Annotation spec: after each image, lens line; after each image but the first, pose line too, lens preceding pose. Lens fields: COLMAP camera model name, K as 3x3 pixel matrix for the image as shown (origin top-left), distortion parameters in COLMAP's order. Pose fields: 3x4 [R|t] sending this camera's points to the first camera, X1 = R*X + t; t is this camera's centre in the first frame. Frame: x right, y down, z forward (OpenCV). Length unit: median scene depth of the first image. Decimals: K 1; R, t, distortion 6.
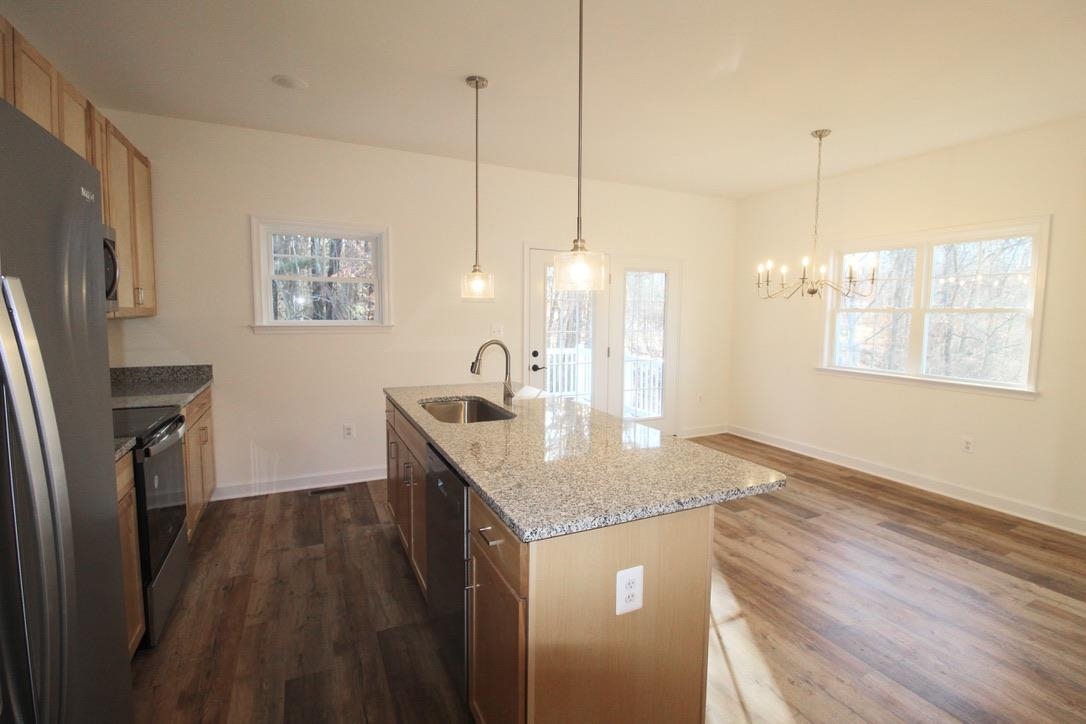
lens RADIAL K [[503.6, 0, 558.0], [0, 503.6, 356.0], [0, 0, 1]] dist [0.009687, -0.017948]
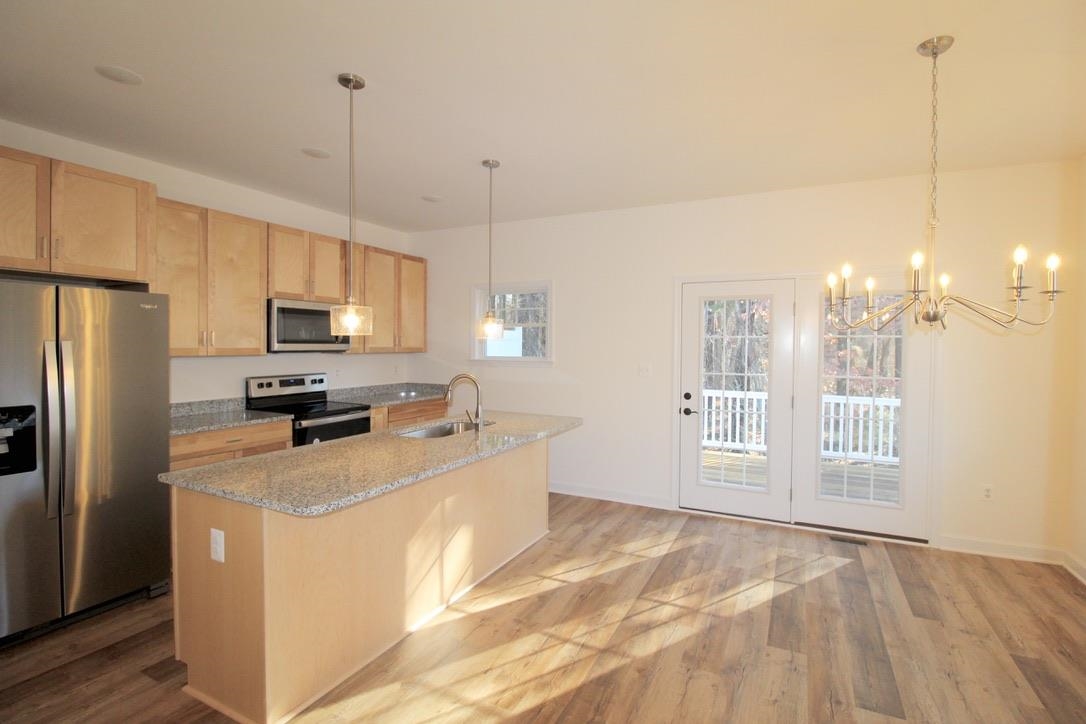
lens RADIAL K [[503.6, 0, 558.0], [0, 503.6, 356.0], [0, 0, 1]] dist [0.009687, -0.017948]
pose [[0.607401, 0.012828, -0.794292, 0.730179], [-0.072978, 0.996543, -0.039713, -0.031563], [0.791036, 0.082088, 0.606237, 0.340443]]
